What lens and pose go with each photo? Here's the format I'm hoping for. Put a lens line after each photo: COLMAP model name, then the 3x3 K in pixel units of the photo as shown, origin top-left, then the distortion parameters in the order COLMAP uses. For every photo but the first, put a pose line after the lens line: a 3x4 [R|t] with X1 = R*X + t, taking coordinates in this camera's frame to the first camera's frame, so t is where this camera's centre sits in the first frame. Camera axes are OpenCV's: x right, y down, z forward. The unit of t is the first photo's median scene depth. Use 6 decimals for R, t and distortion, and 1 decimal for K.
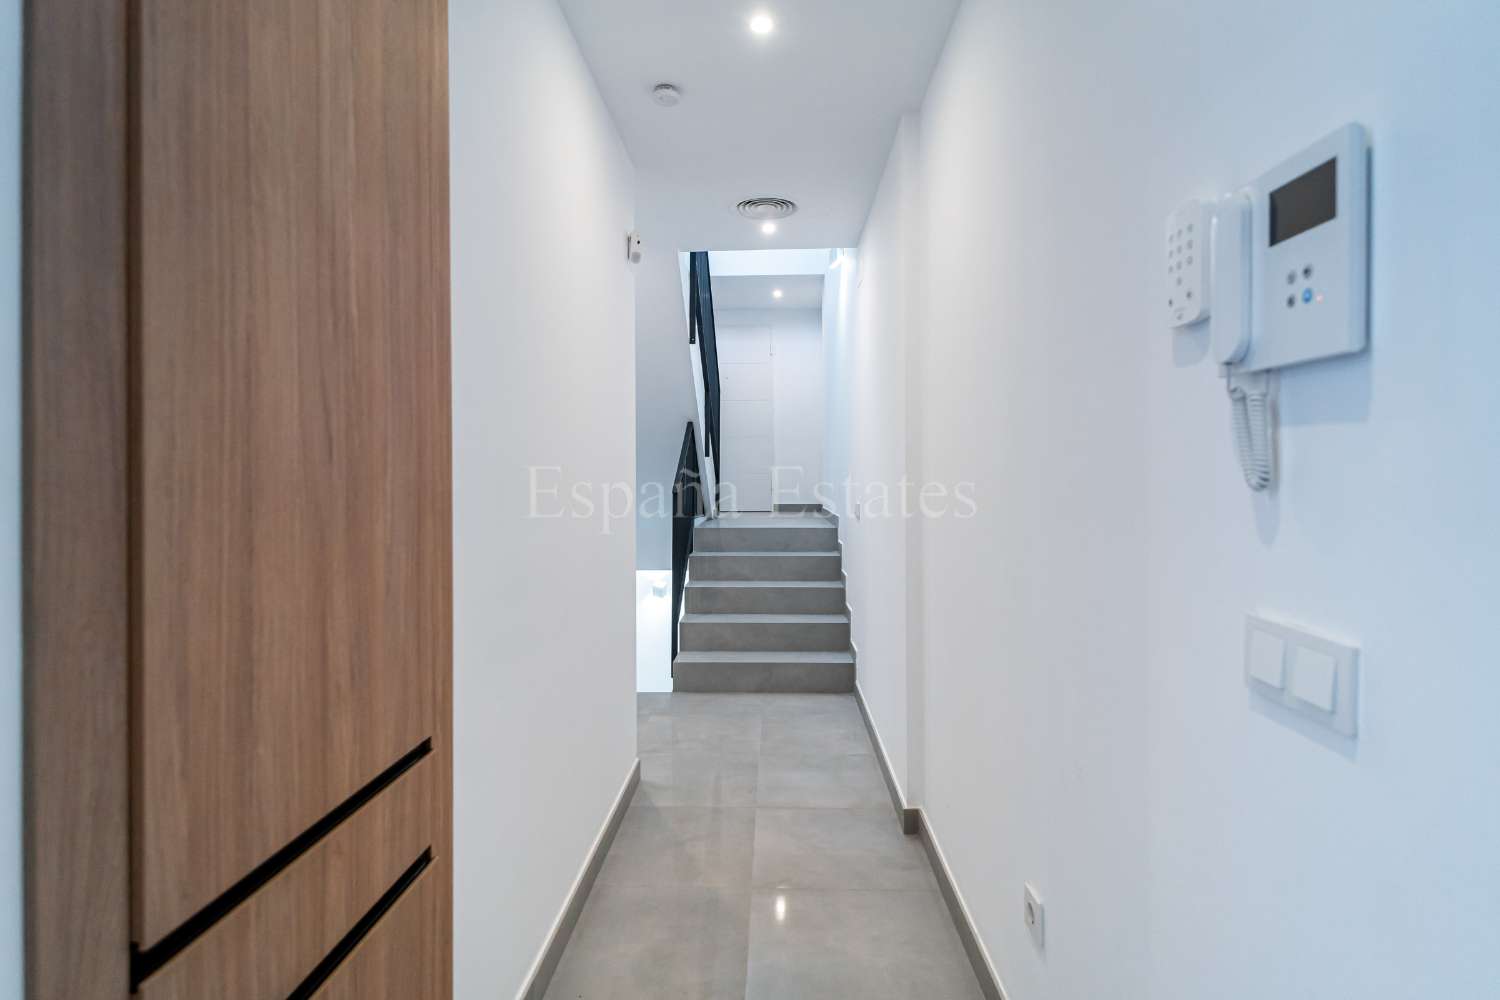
lens RADIAL K [[770.6, 0, 744.3], [0, 770.6, 489.7], [0, 0, 1]] dist [0.000316, -0.000817]
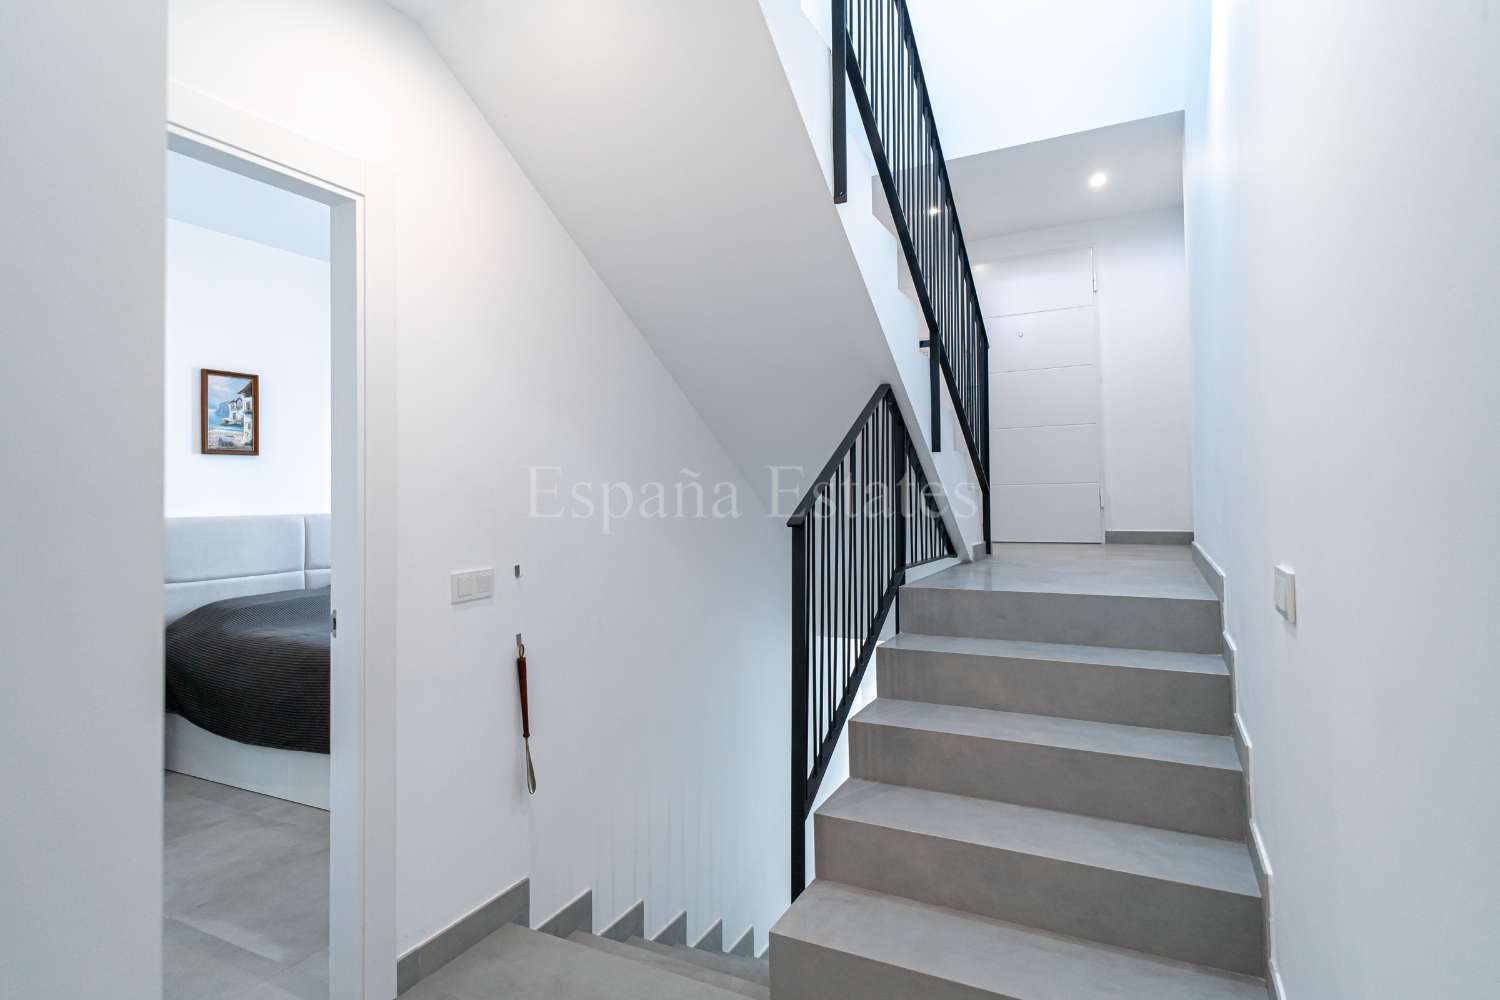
lens RADIAL K [[774.6, 0, 751.9], [0, 774.6, 497.1], [0, 0, 1]] dist [0.007782, -0.000059]
pose [[0.914048, 0.005108, -0.405574, 0.053976], [-0.008421, 0.999944, -0.006383, -0.007485], [0.405519, 0.009250, 0.914040, 0.473221]]
